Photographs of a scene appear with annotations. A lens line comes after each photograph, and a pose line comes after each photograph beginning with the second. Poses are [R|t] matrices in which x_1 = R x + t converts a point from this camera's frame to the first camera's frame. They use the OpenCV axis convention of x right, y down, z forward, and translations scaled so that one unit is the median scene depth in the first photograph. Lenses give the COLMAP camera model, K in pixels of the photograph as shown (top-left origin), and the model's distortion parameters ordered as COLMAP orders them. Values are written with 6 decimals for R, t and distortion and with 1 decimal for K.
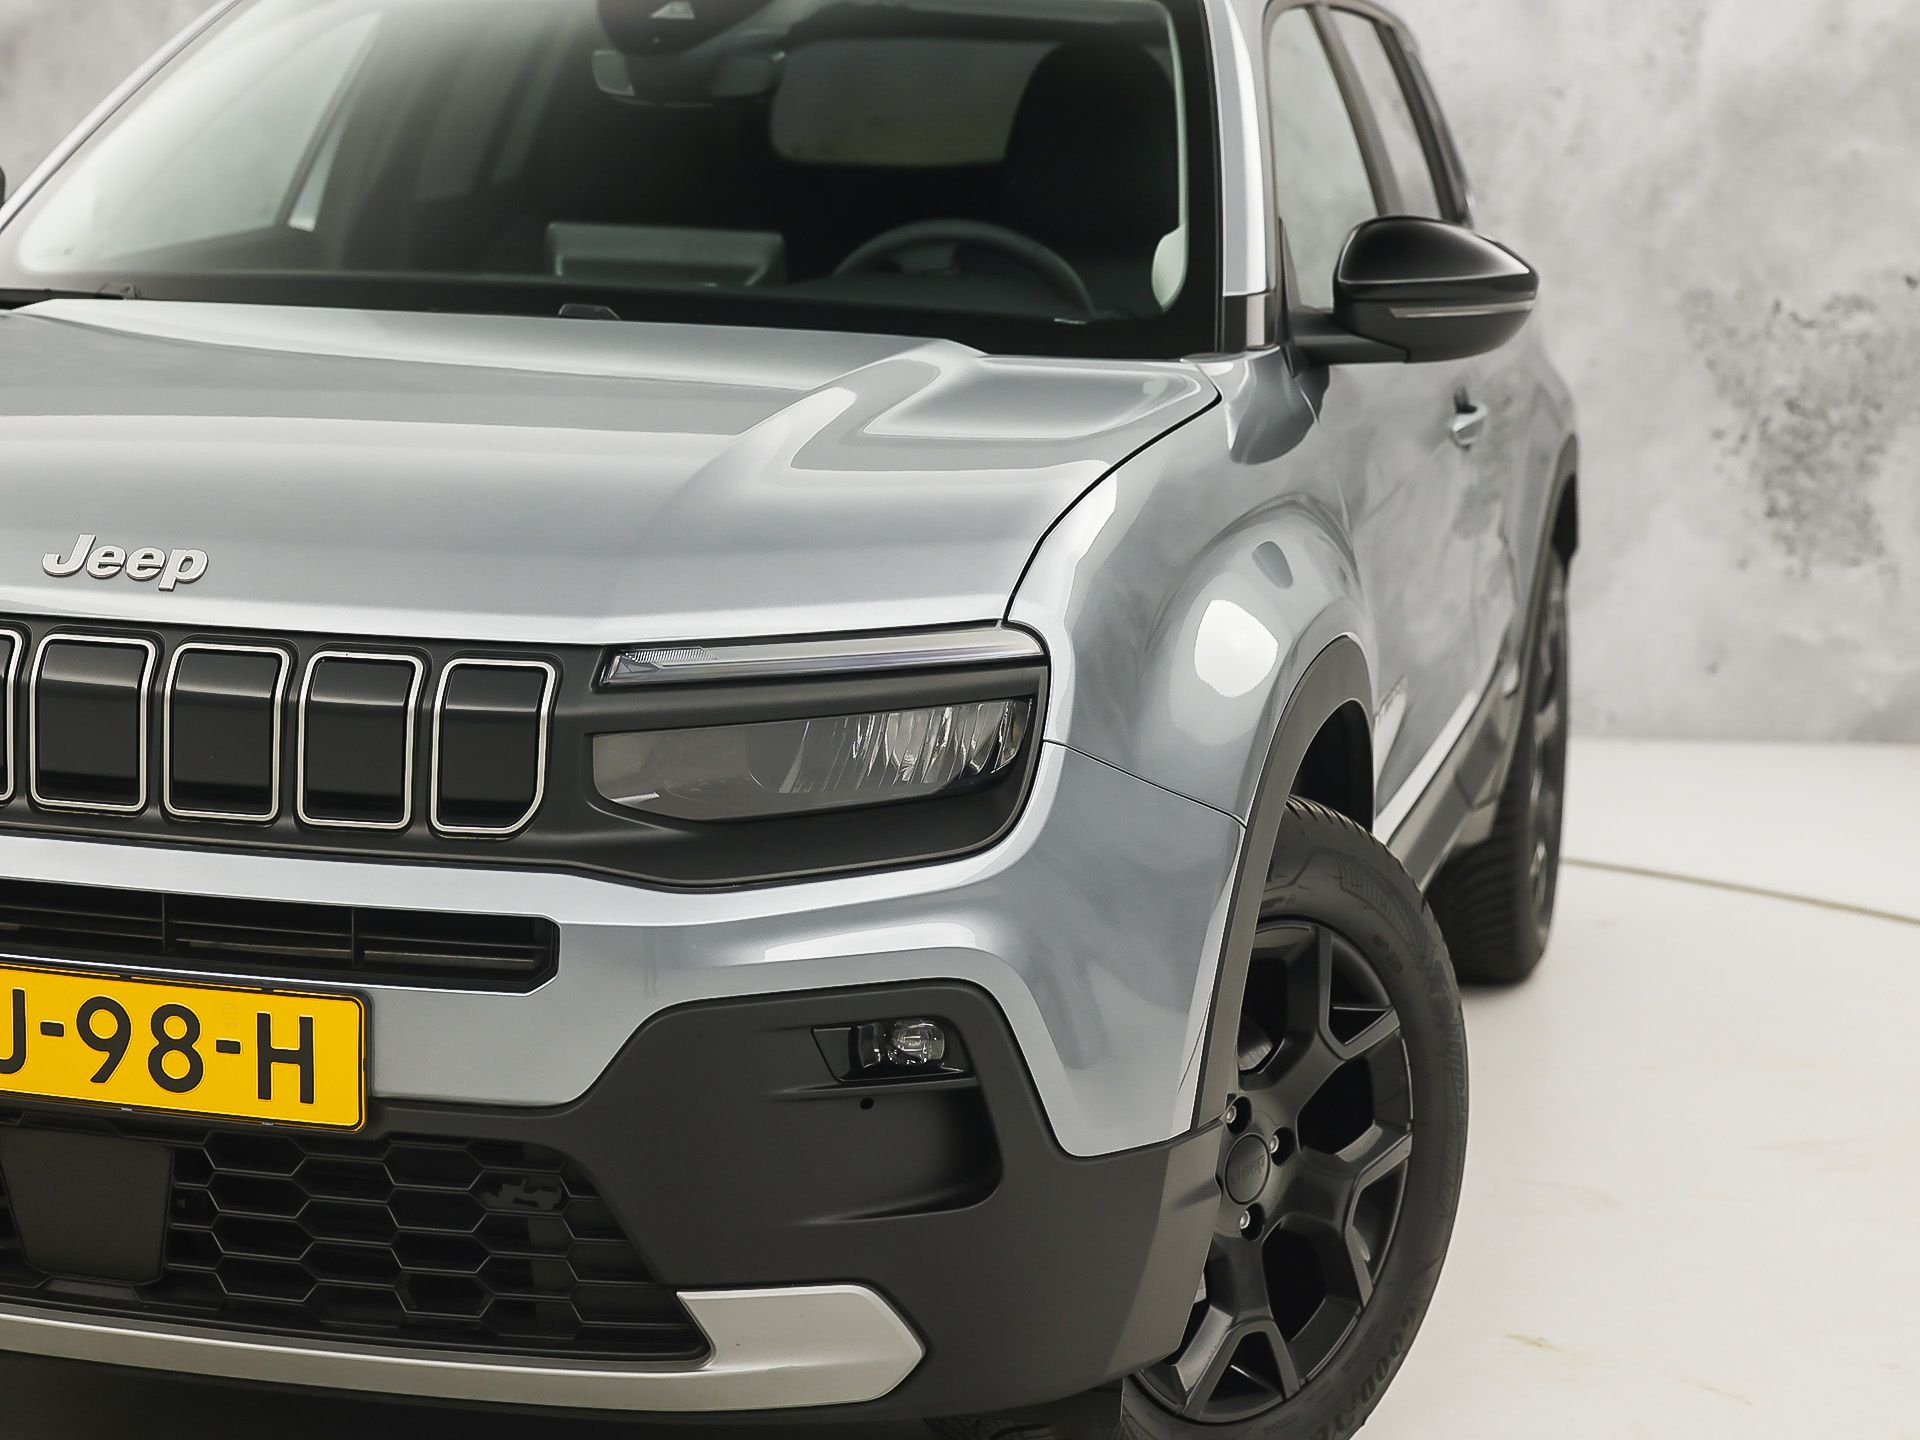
lens RADIAL K [[4316.6, 0, 960.0], [0, 4316.6, 720.0], [0, 0, 1]] dist [-0.243727, 0.265197]
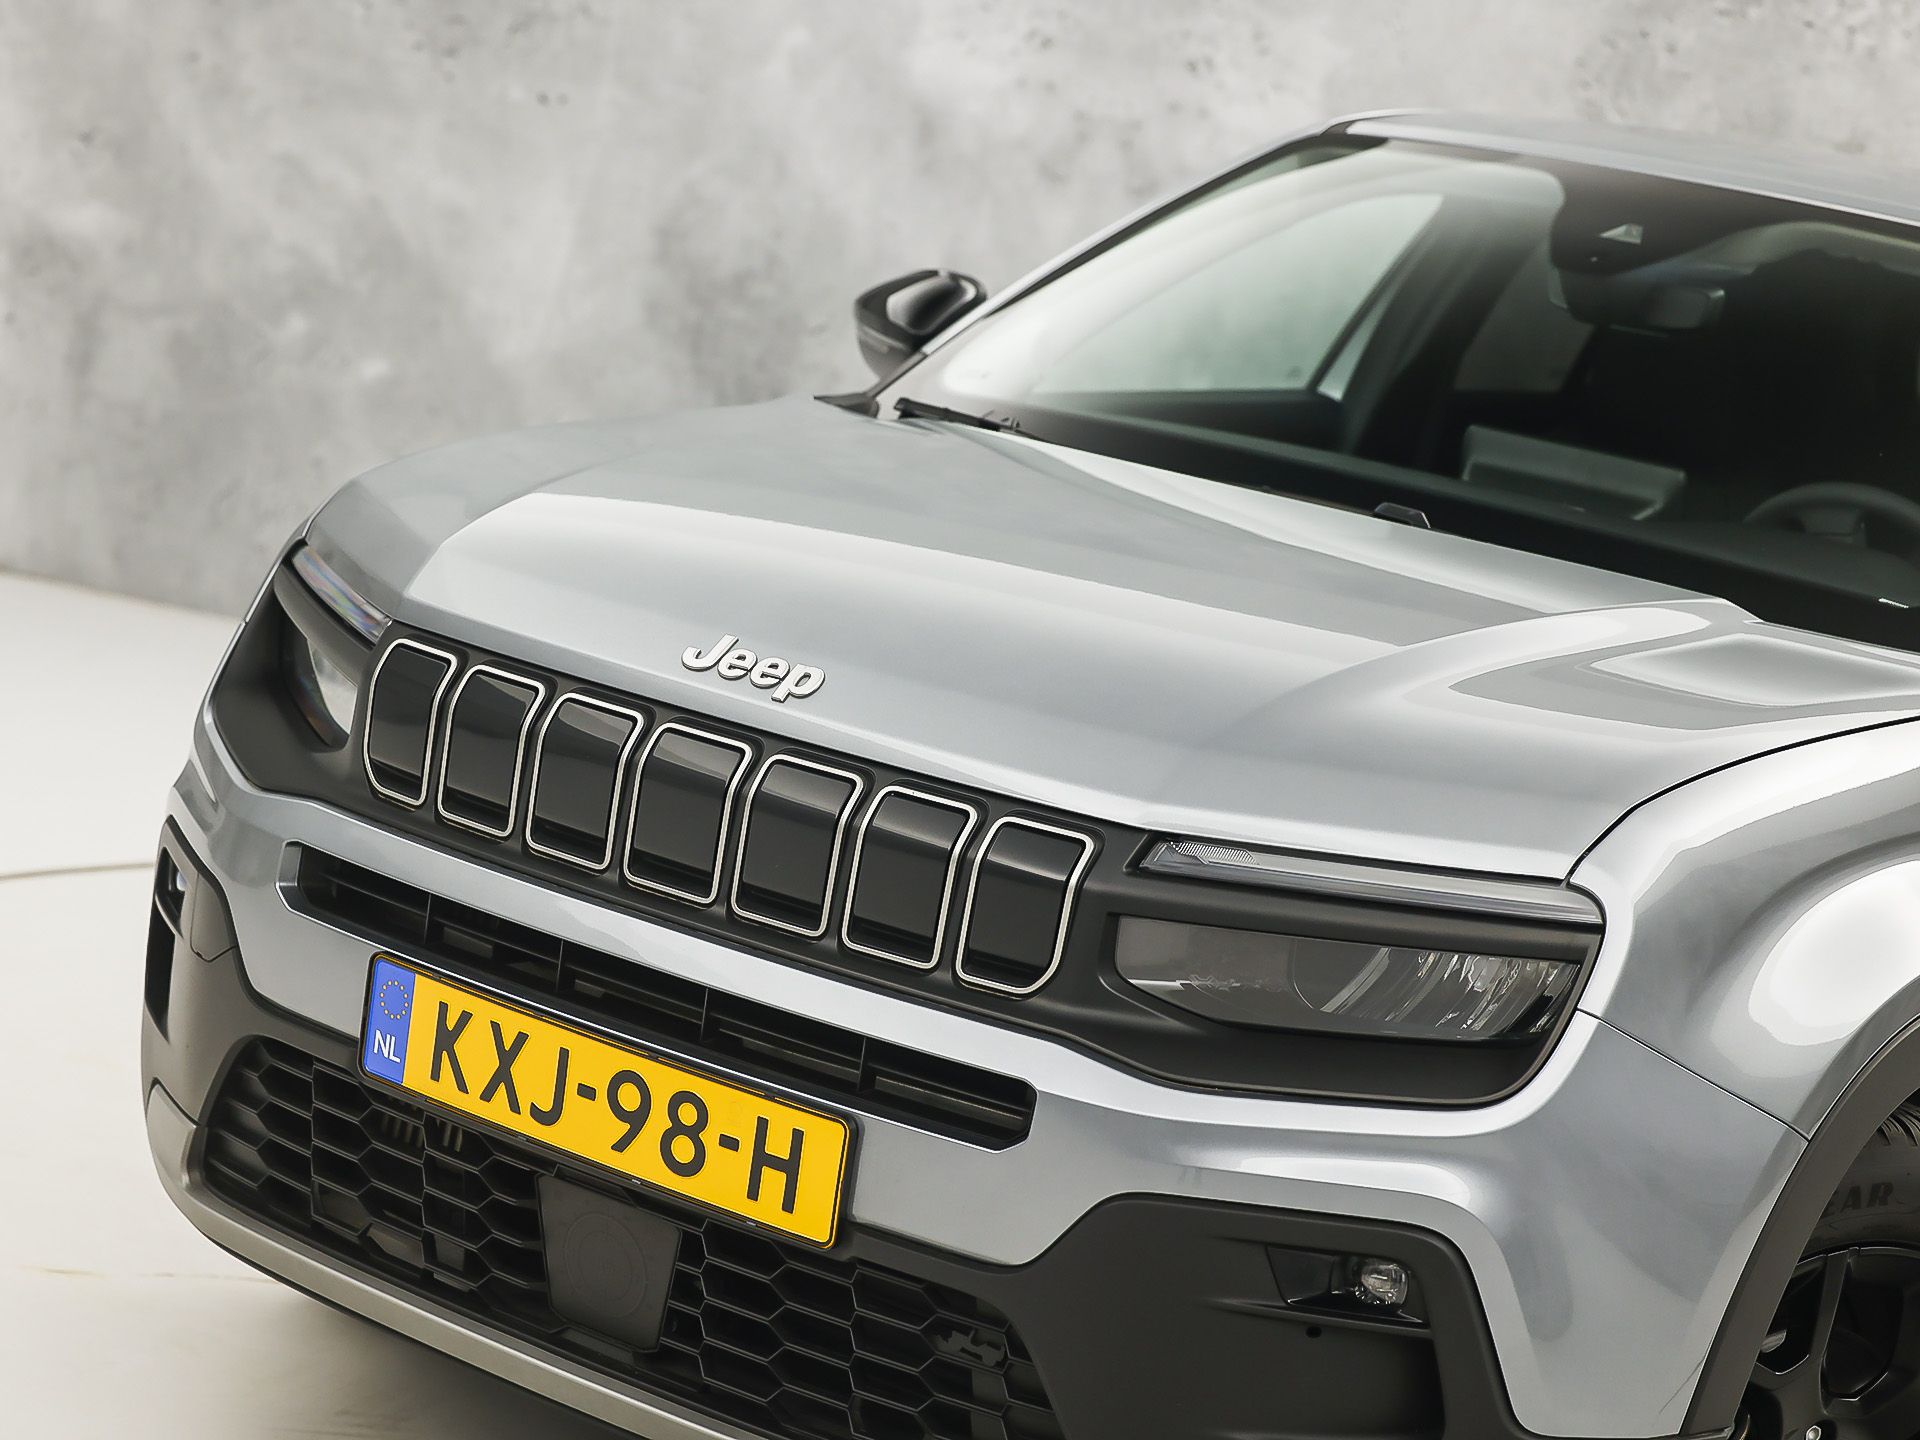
lens RADIAL K [[4316.6, 0, 960.0], [0, 4316.6, 720.0], [0, 0, 1]] dist [-0.243727, 0.265197]
pose [[0.916247, 0.173477, -0.361105, 0.233249], [-0.187944, 0.982167, -0.005040, -0.028704], [0.353791, 0.072485, 0.932512, 0.040388]]
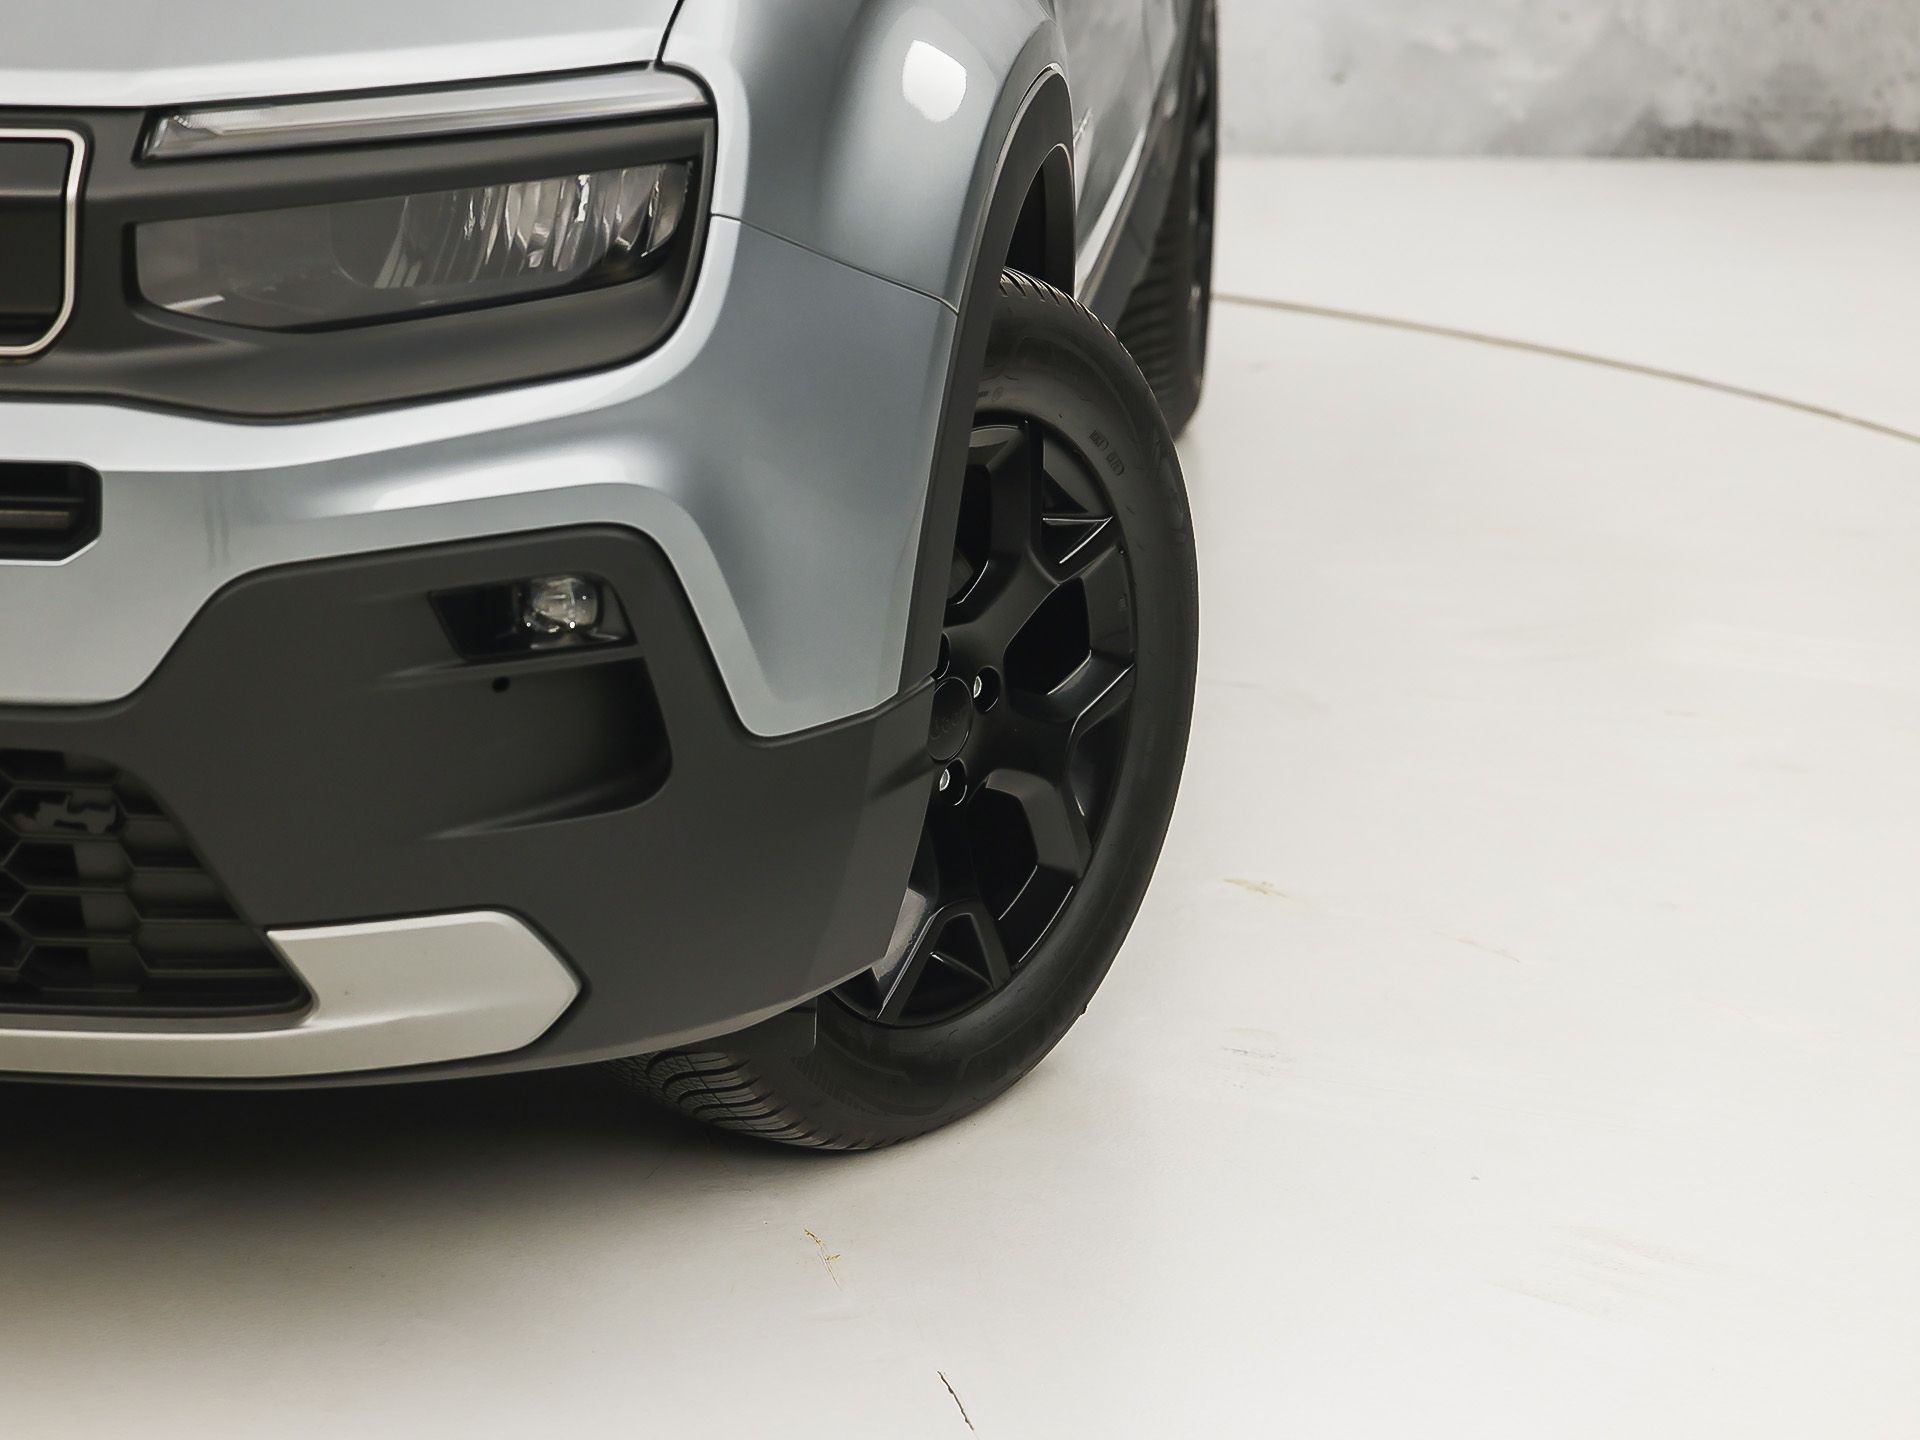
lens RADIAL K [[4316.6, 0, 960.0], [0, 4316.6, 720.0], [0, 0, 1]] dist [-0.243727, 0.265197]
pose [[0.993974, -0.029375, 0.105609, -0.021211], [0.014505, 0.990200, 0.138901, -0.012273], [-0.108654, -0.136532, 0.984659, 0.214135]]
